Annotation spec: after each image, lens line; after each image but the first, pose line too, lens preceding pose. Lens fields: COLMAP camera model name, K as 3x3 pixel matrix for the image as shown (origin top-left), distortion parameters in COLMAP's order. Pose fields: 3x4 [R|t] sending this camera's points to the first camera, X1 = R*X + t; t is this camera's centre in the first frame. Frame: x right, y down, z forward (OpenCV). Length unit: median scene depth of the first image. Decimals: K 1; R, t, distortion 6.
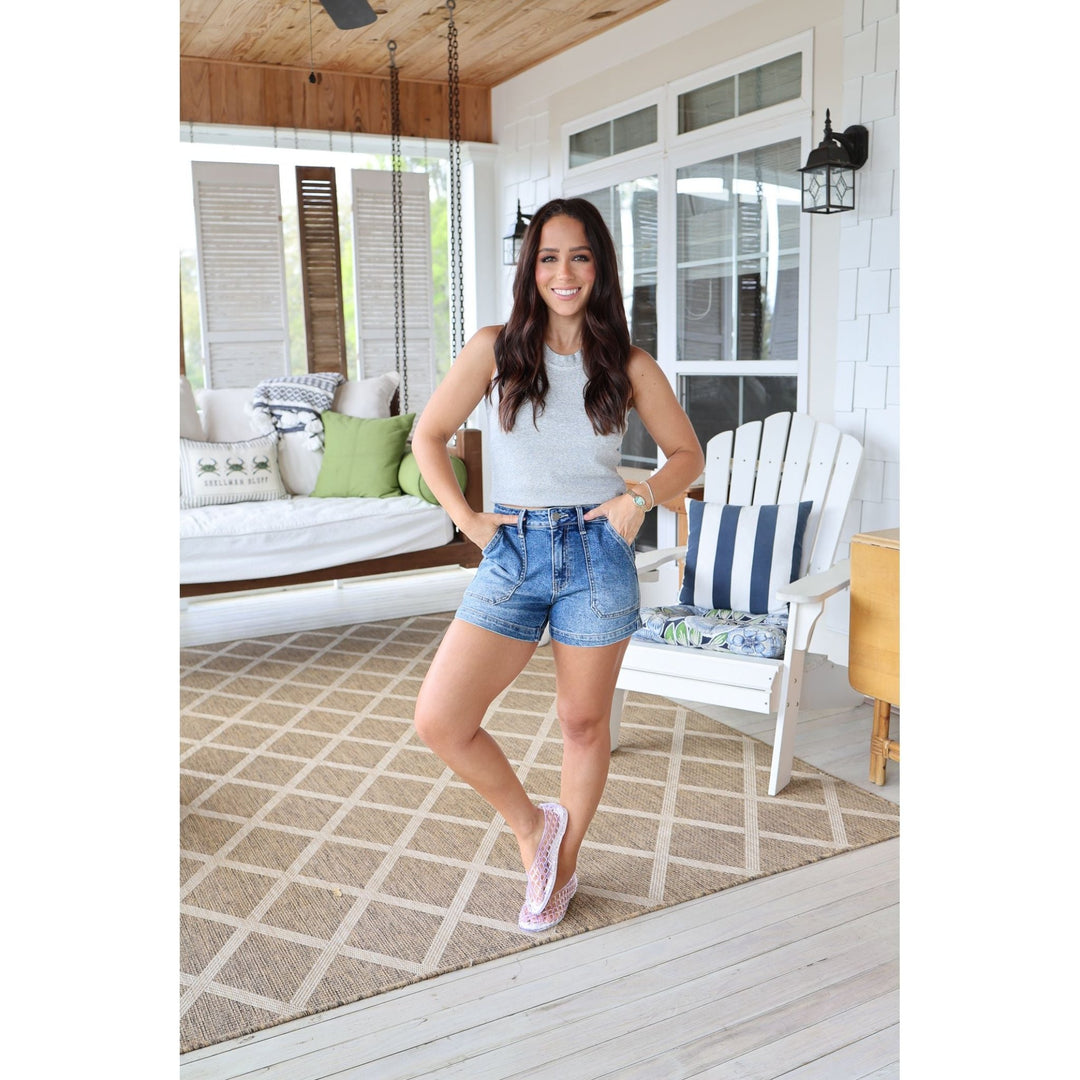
lens RADIAL K [[1079.8, 0, 540.0], [0, 1079.8, 540.0], [0, 0, 1]] dist [-0.085658, 0.014245]
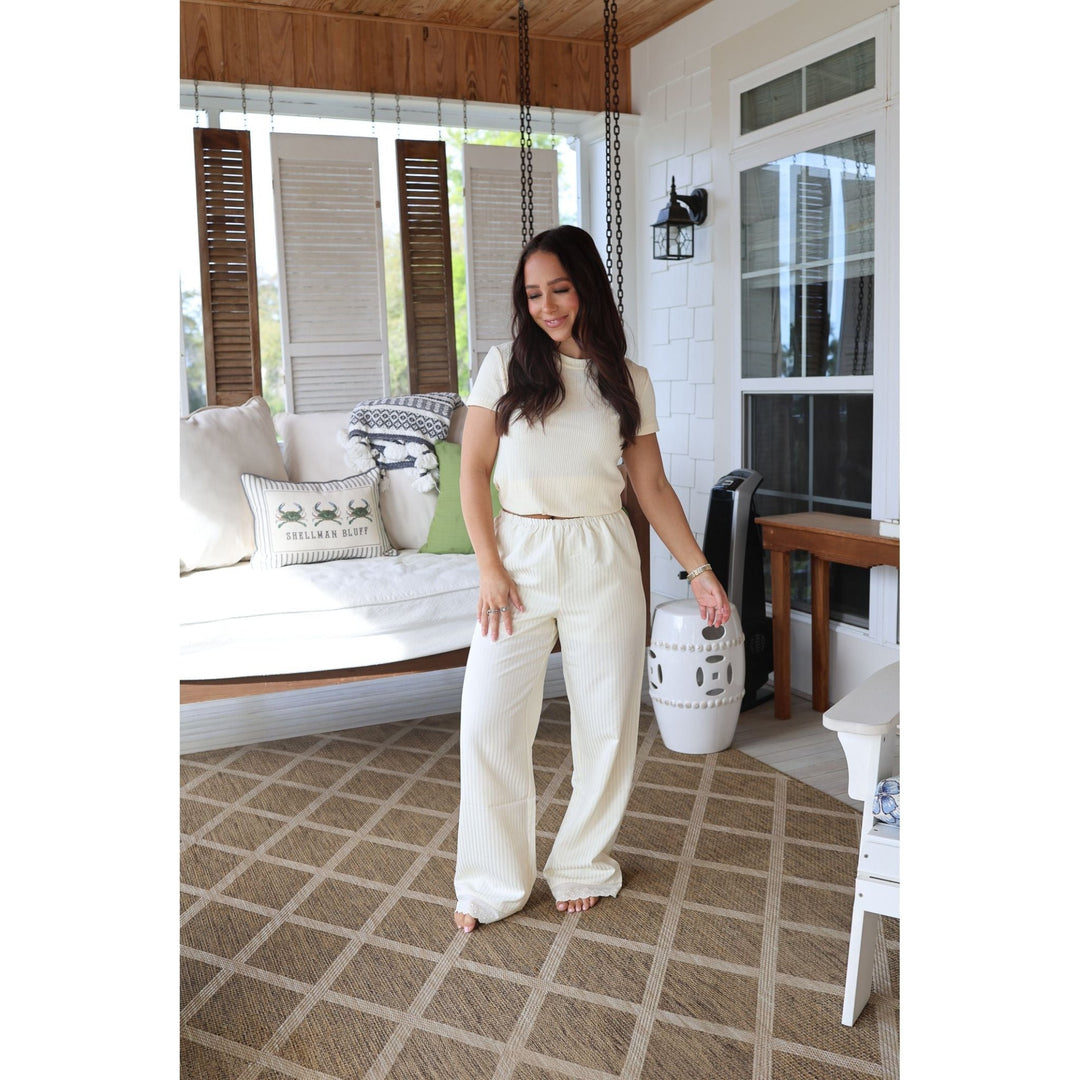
lens RADIAL K [[1075.8, 0, 540.0], [0, 1075.8, 540.0], [0, 0, 1]] dist [-0.064077, 0.003634]
pose [[0.997864, 0.002110, -0.065292, -0.068390], [-0.003530, 0.999760, -0.021639, -0.028494], [0.065230, 0.021823, 0.997632, 0.205214]]
